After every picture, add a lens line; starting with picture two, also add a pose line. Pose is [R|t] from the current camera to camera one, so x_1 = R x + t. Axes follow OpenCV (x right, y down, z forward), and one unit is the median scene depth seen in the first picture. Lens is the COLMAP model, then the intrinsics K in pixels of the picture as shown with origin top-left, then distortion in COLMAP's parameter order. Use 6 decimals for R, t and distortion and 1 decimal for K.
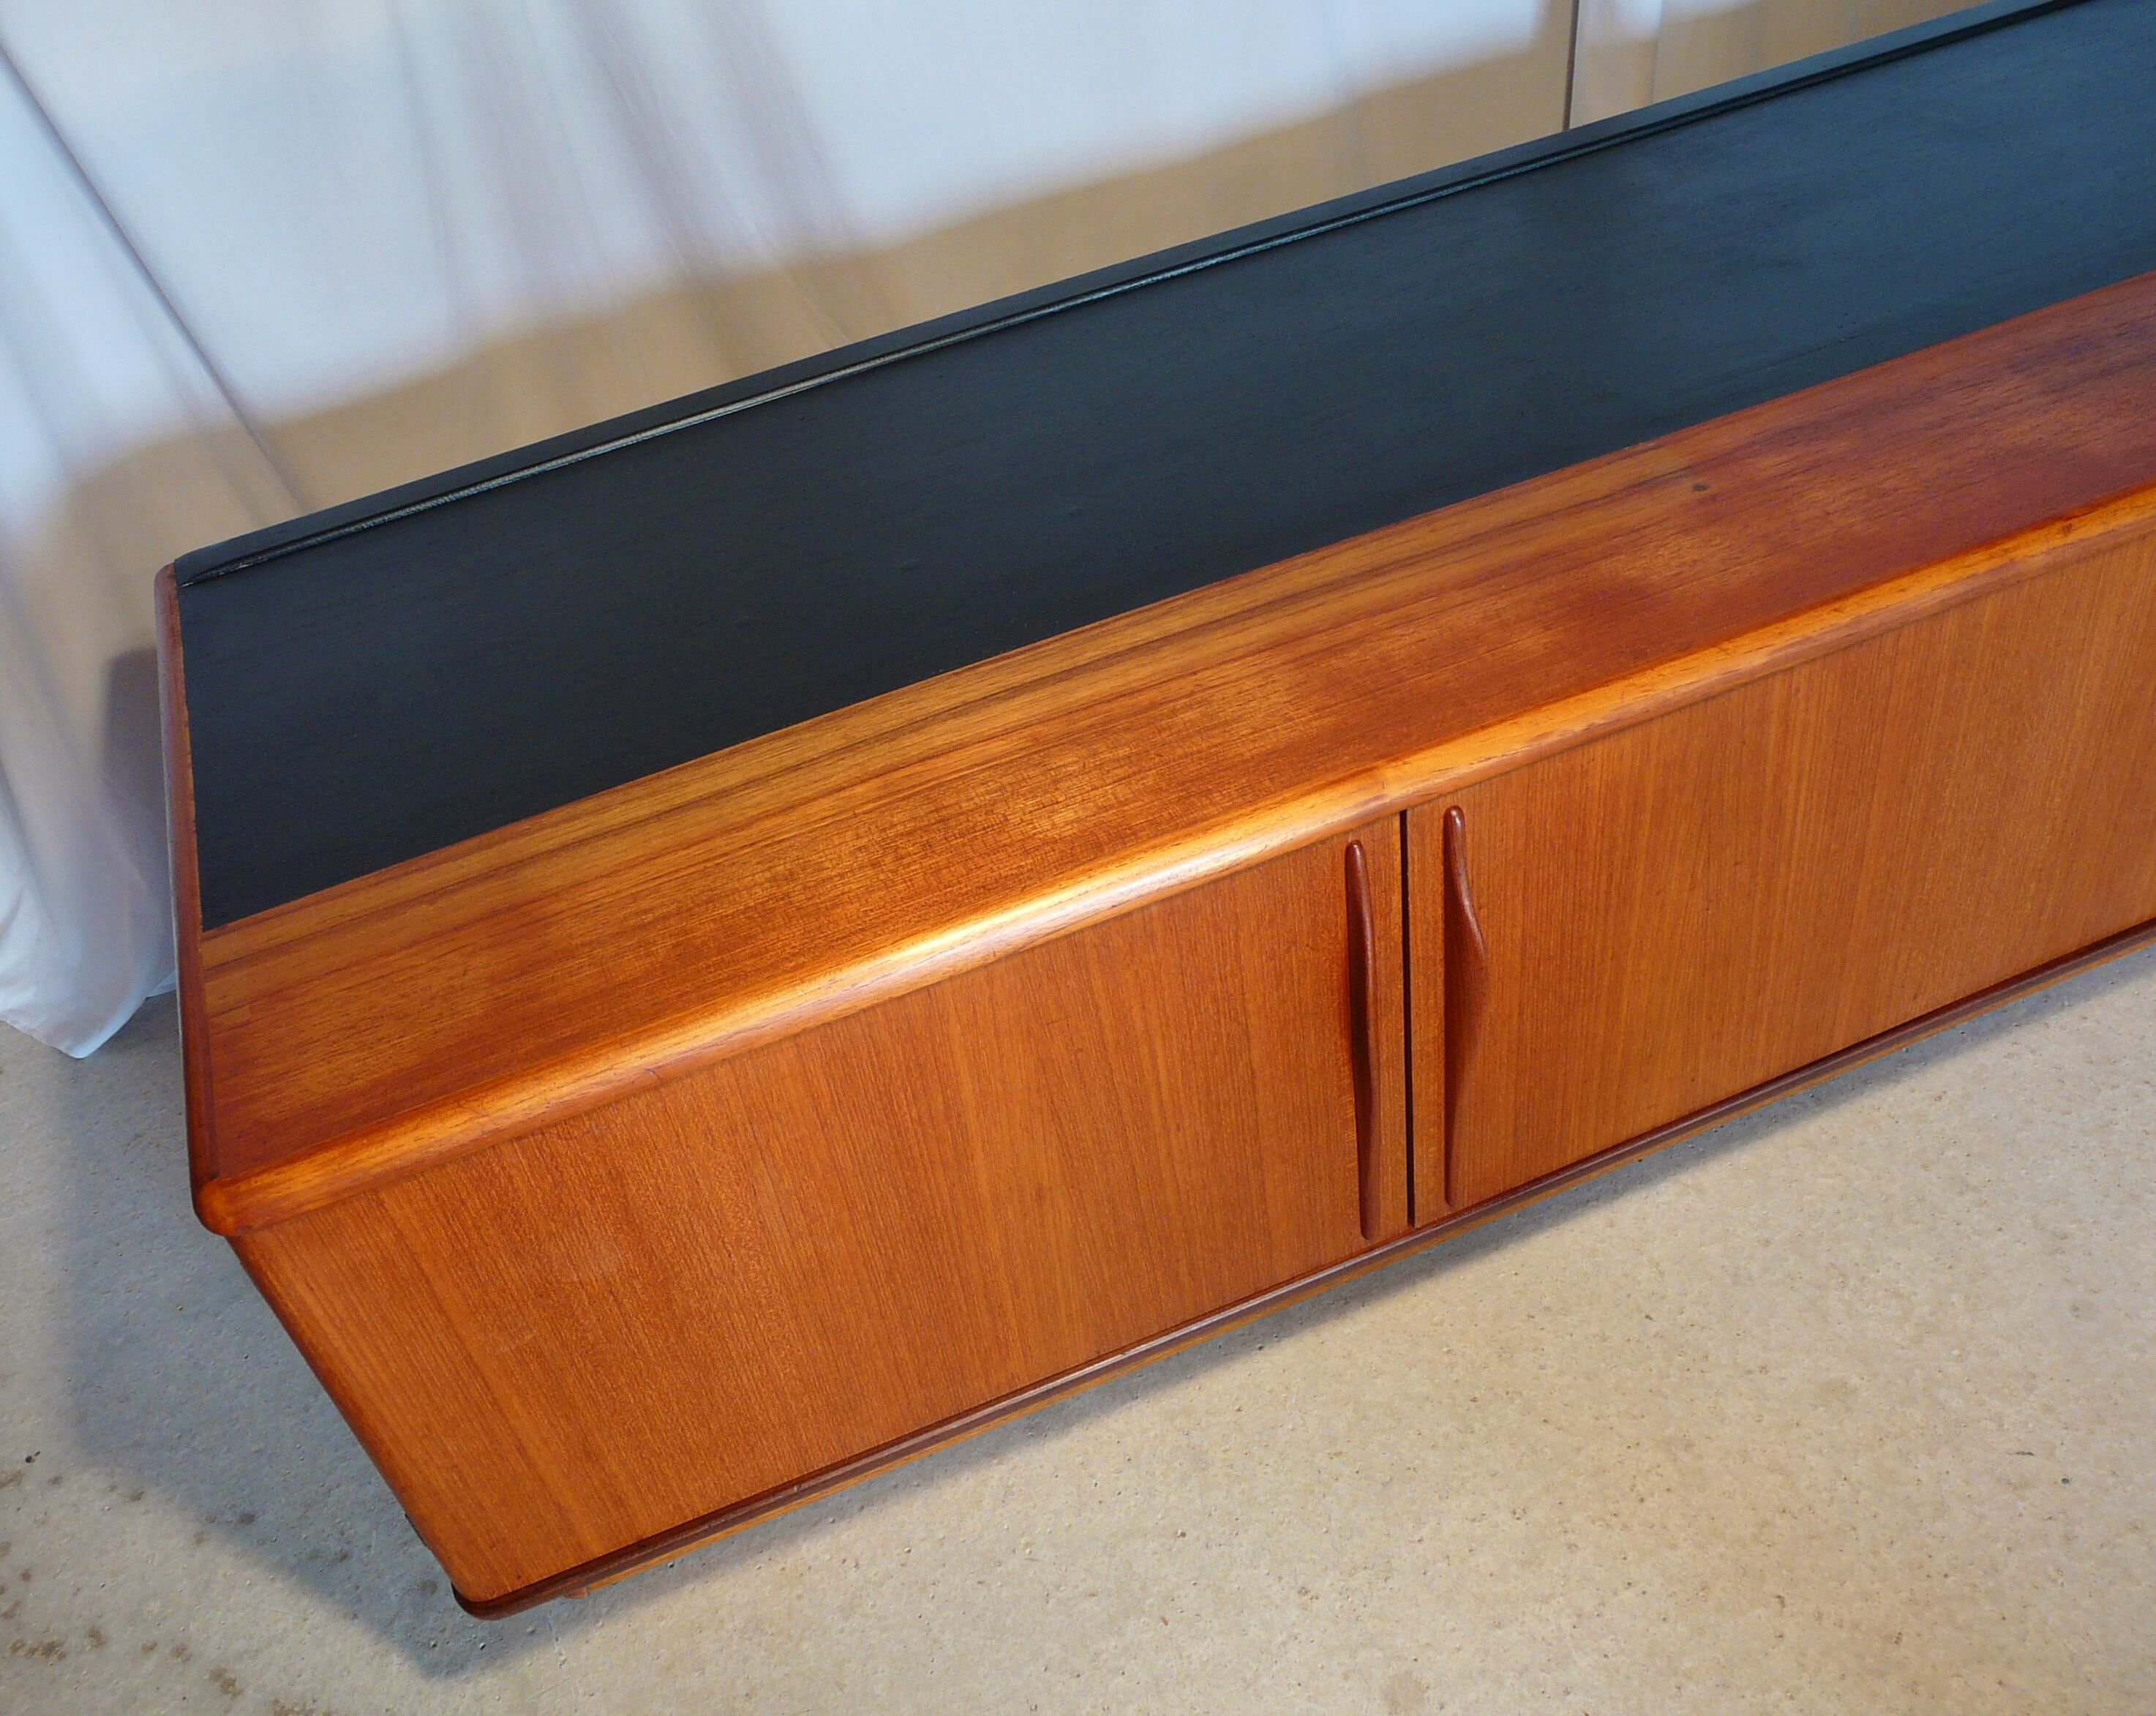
lens RADIAL K [[1940.5, 0, 996.3], [0, 1940.5, 916.6], [0, 0, 1]] dist [-0.089584, 0.113415]
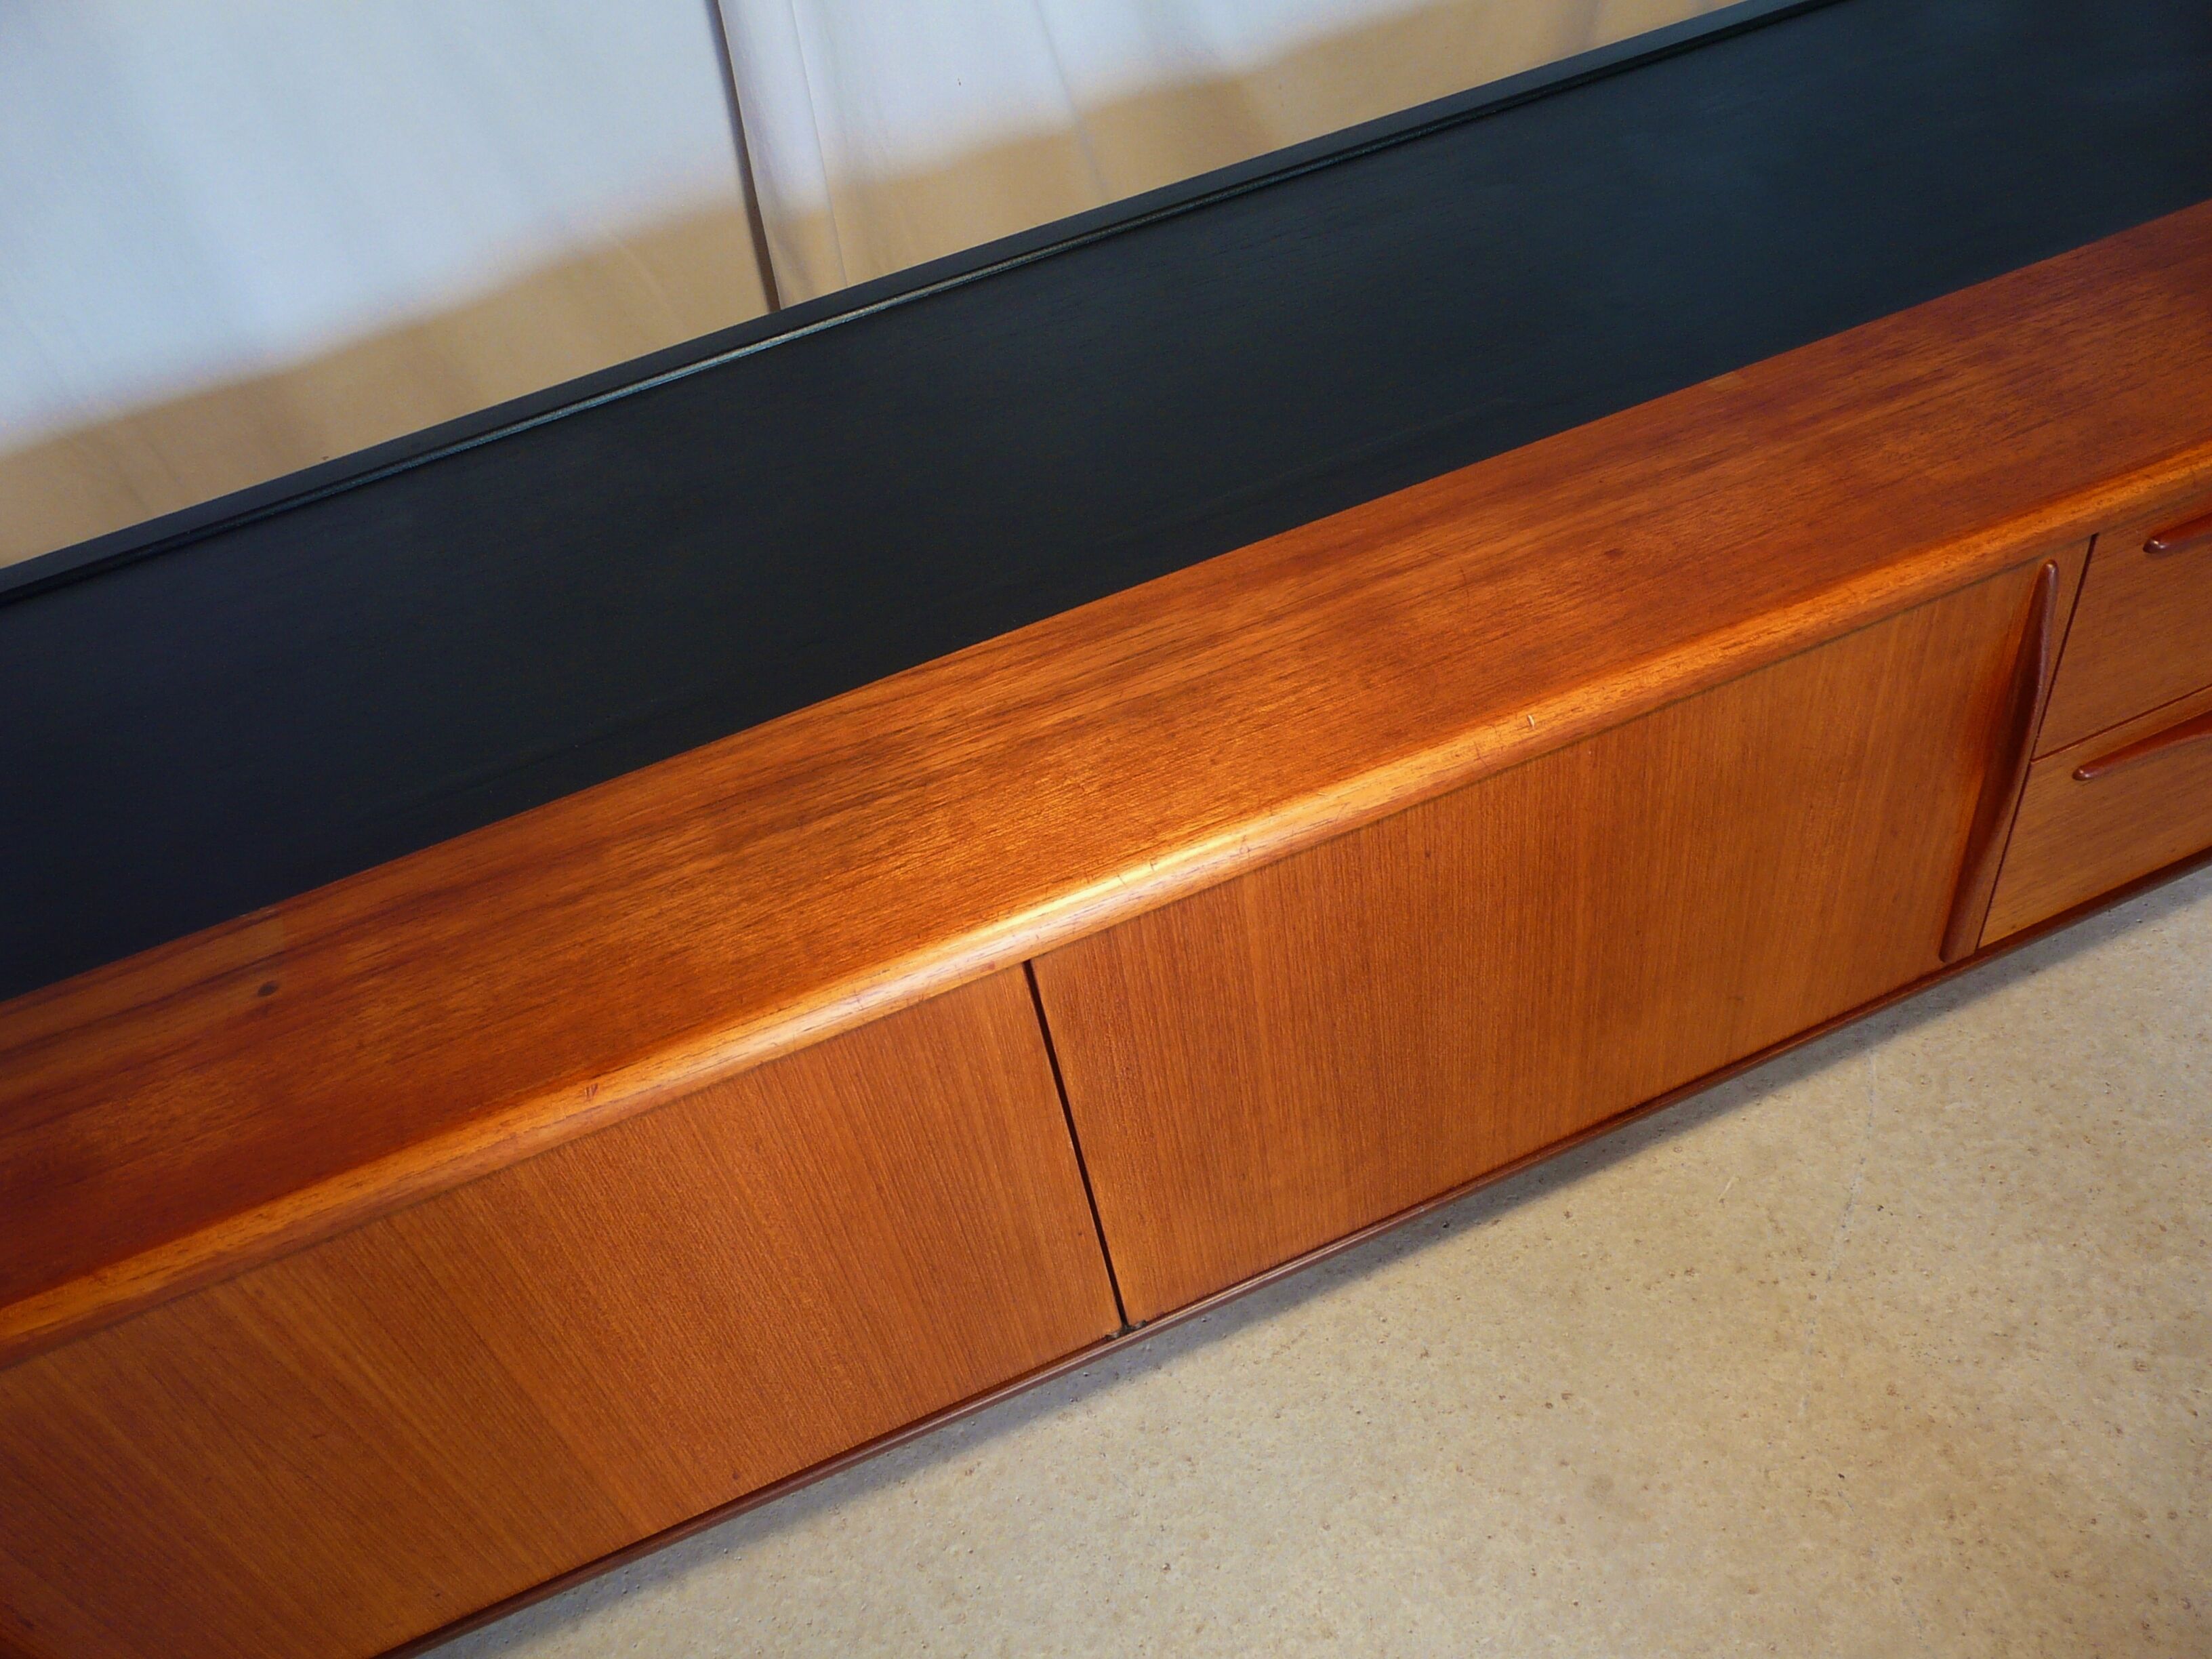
lens RADIAL K [[1787.6, 0, 1106.0], [0, 1787.6, 829.5], [0, 0, 1]] dist [-0.083760, 0.108208]
pose [[0.999818, -0.013874, 0.013131, 0.656456], [0.013271, 0.998901, 0.044962, -0.293207], [-0.013740, -0.044780, 0.998902, 0.207367]]
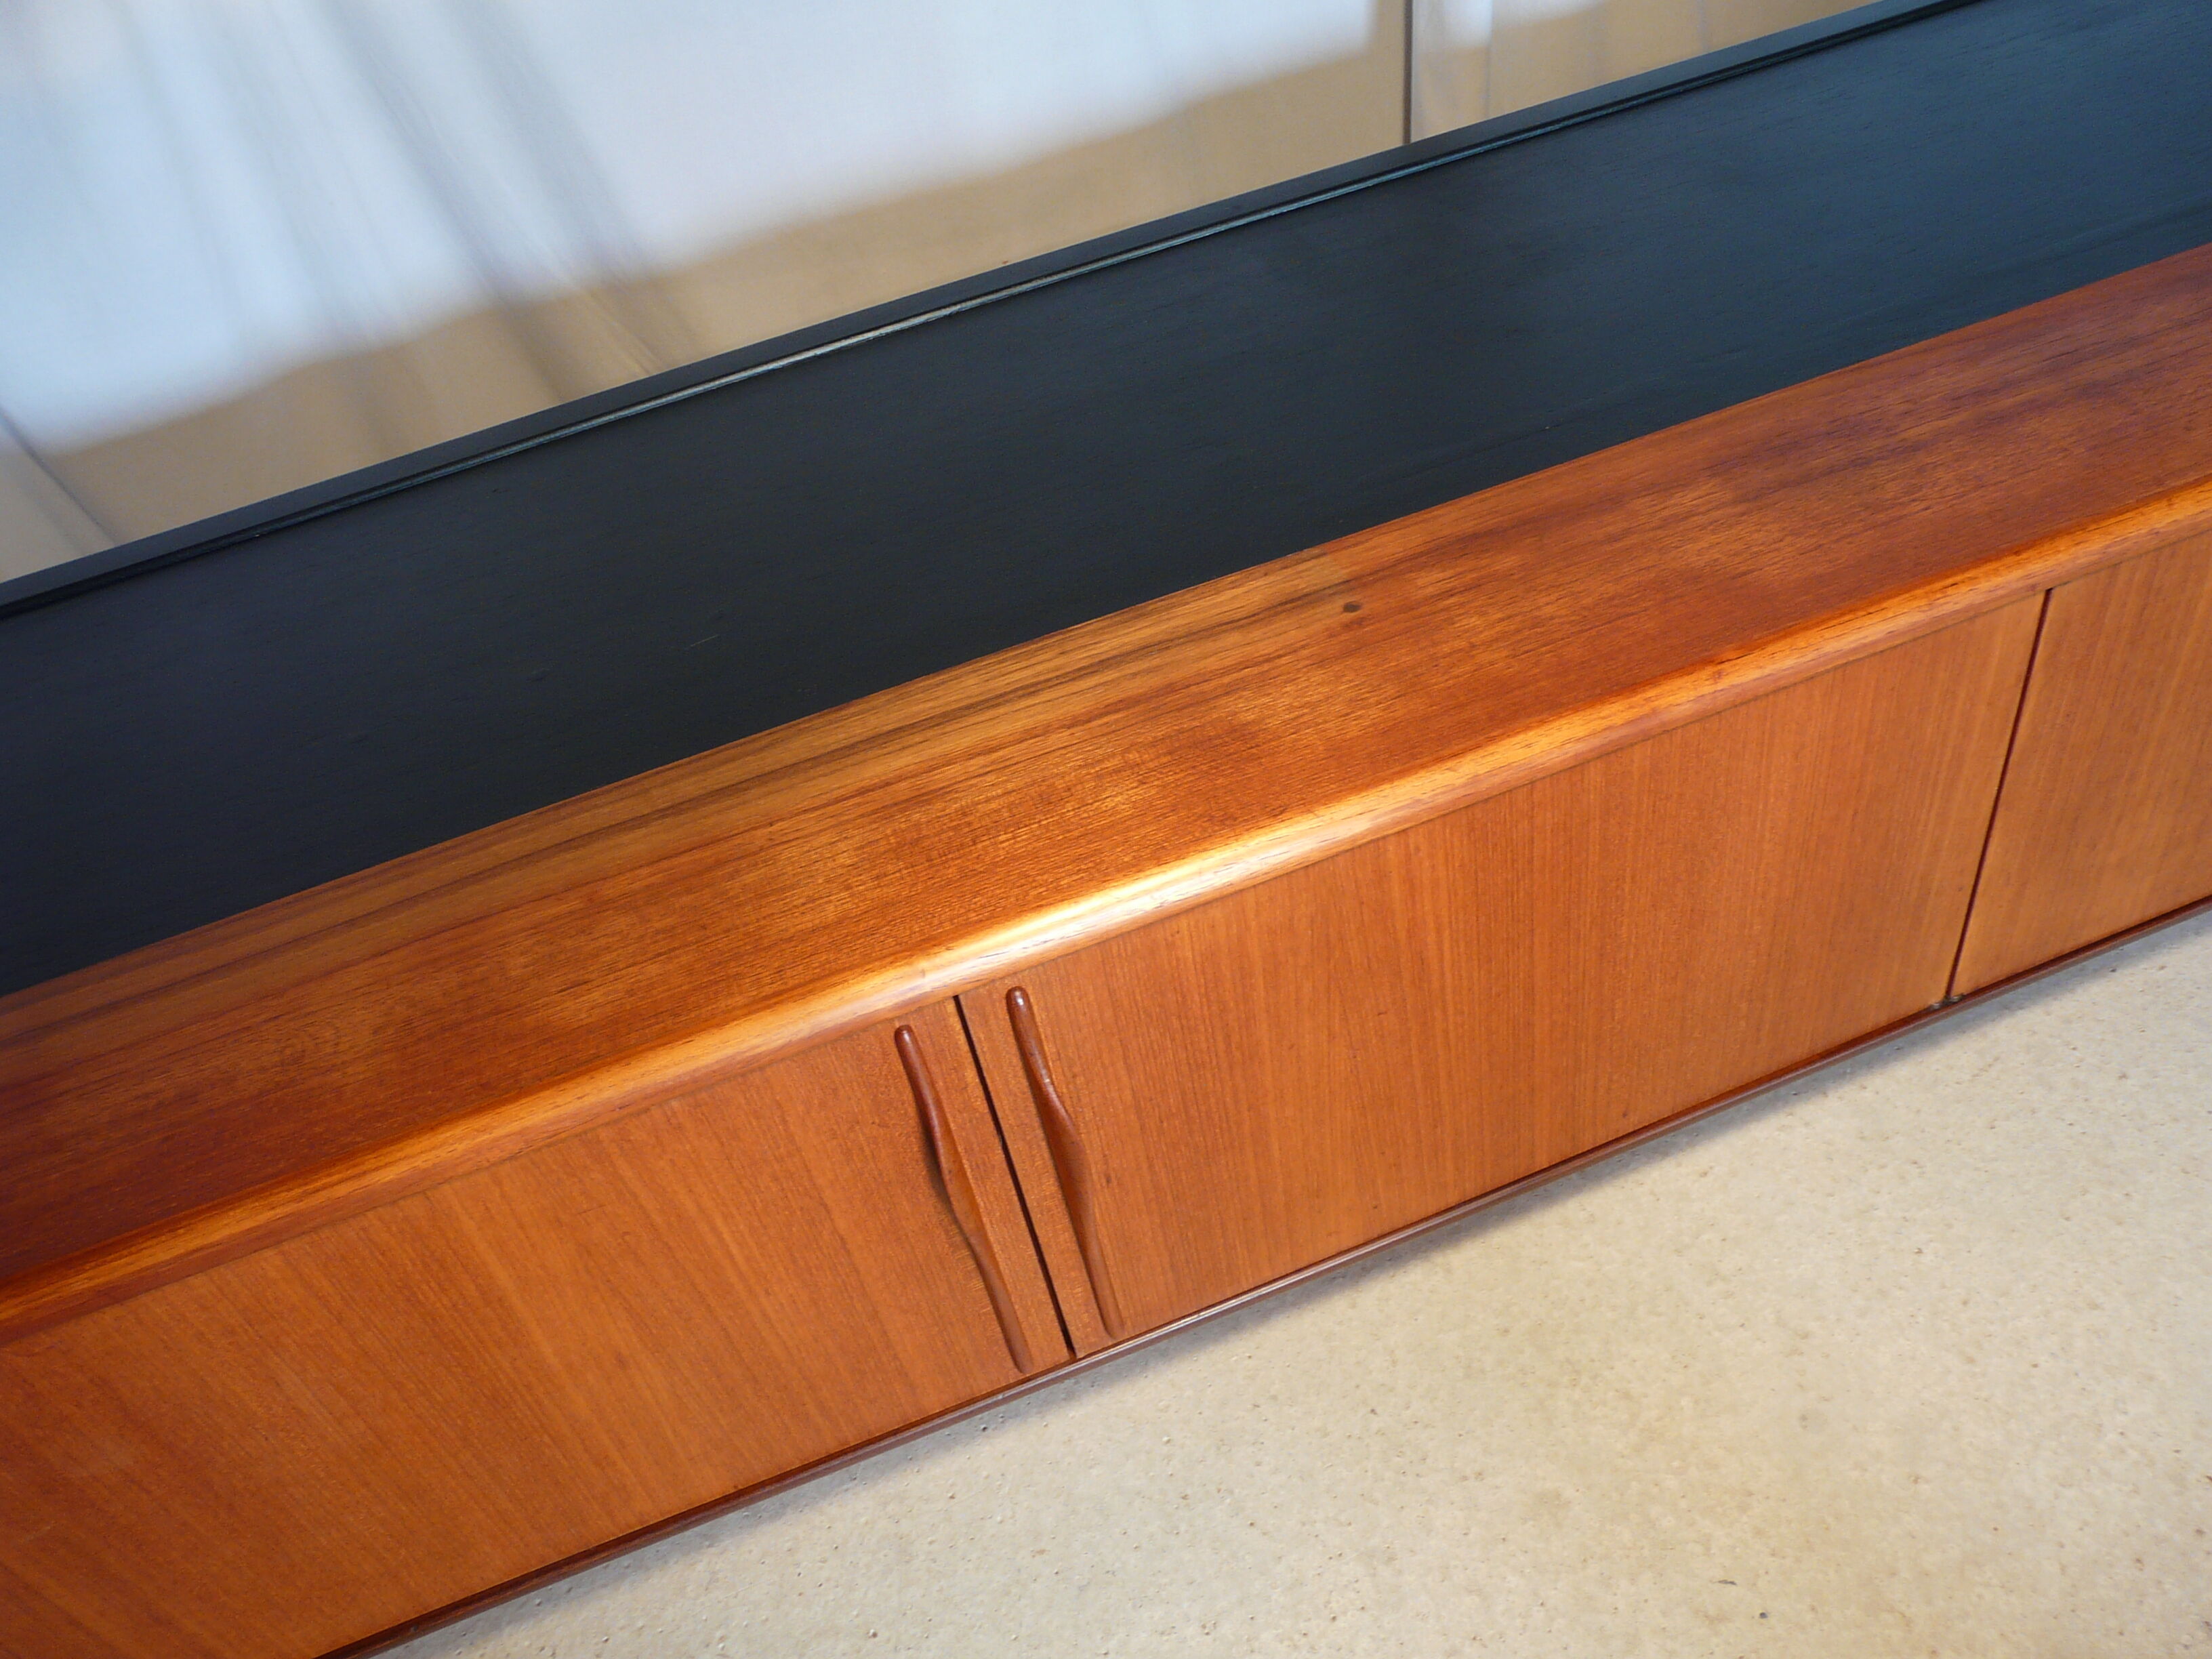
lens RADIAL K [[1787.6, 0, 1106.0], [0, 1787.6, 829.5], [0, 0, 1]] dist [-0.083760, 0.108208]
pose [[0.999870, 0.008683, -0.013581, 0.236740], [-0.008149, 0.999209, 0.038928, -0.135204], [0.013909, -0.038812, 0.999150, 0.118900]]
